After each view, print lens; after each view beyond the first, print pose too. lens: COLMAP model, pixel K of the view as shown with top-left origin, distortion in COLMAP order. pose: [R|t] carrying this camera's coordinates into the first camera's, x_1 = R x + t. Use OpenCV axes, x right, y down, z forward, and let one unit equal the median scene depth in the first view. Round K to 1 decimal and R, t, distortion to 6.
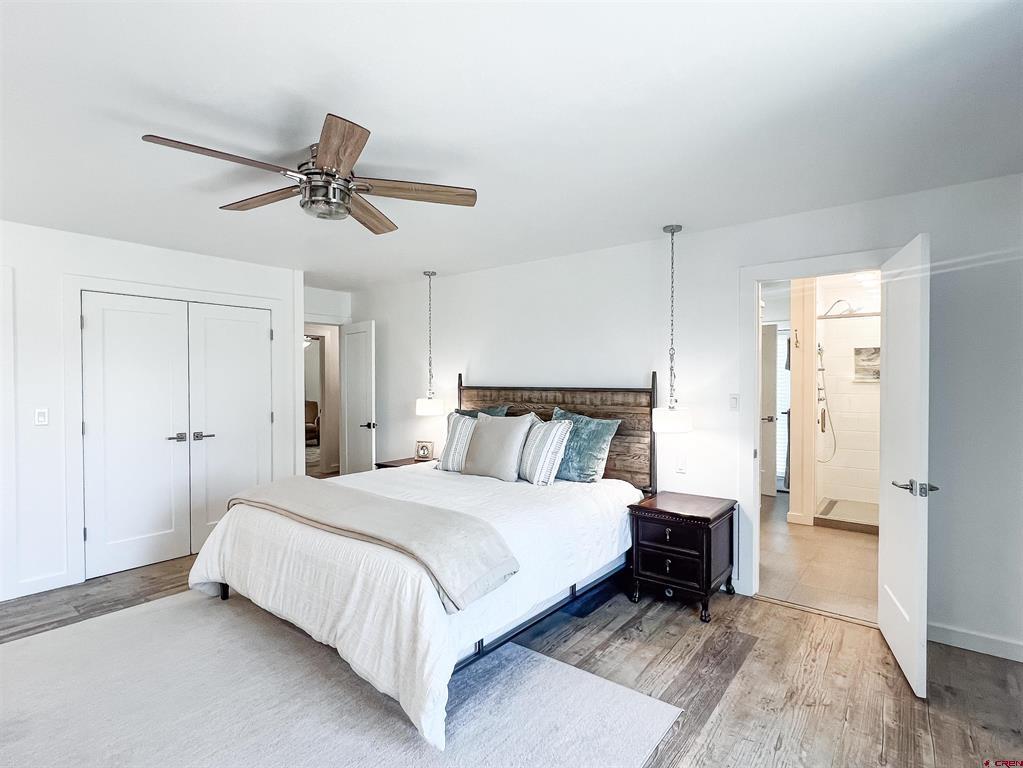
lens RADIAL K [[509.9, 0, 511.5], [0, 509.9, 384.0], [0, 0, 1]] dist [0.002814, 0.000615]
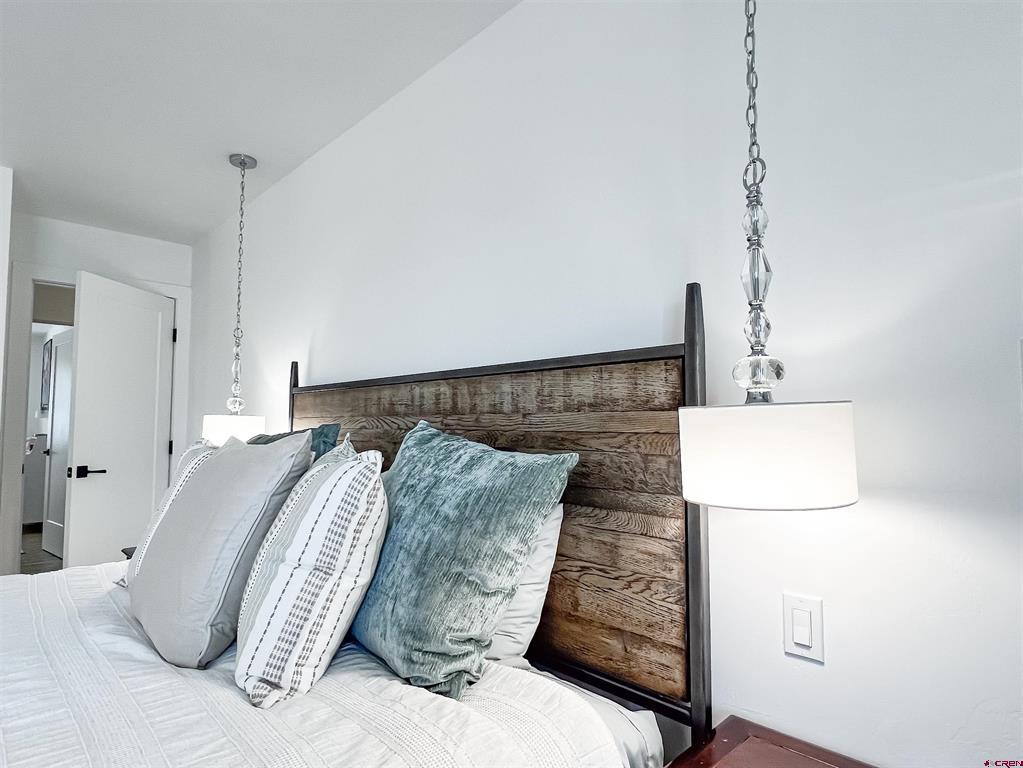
lens RADIAL K [[568.3, 0, 511.5], [0, 568.3, 384.0], [0, 0, 1]] dist [-0.000294, 0.000119]
pose [[0.993906, -0.001027, -0.110227, 0.208379], [-0.008398, 0.996345, -0.085004, 0.057482], [0.109911, 0.085411, 0.990265, 0.659911]]
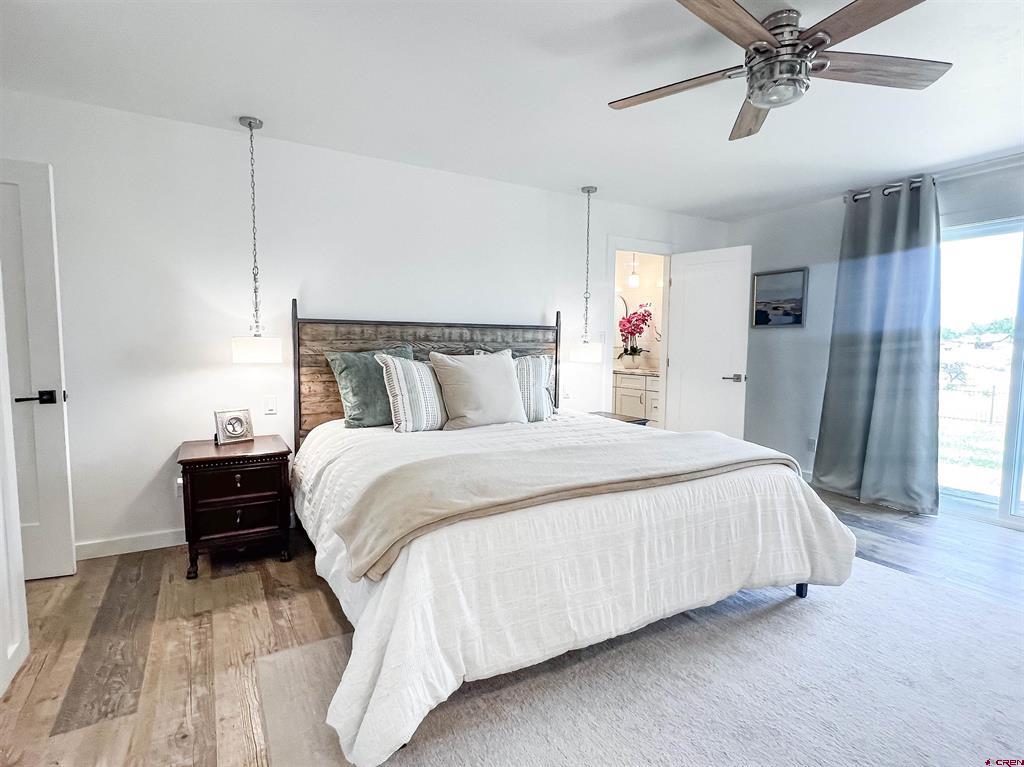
lens RADIAL K [[510.4, 0, 512.0], [0, 510.4, 383.5], [0, 0, 1]] dist [0.002814, 0.000615]
pose [[0.369907, -0.062274, 0.926979, -0.805281], [0.001288, 0.997784, 0.066517, 0.058384], [-0.929068, -0.023411, 0.369168, 0.654289]]
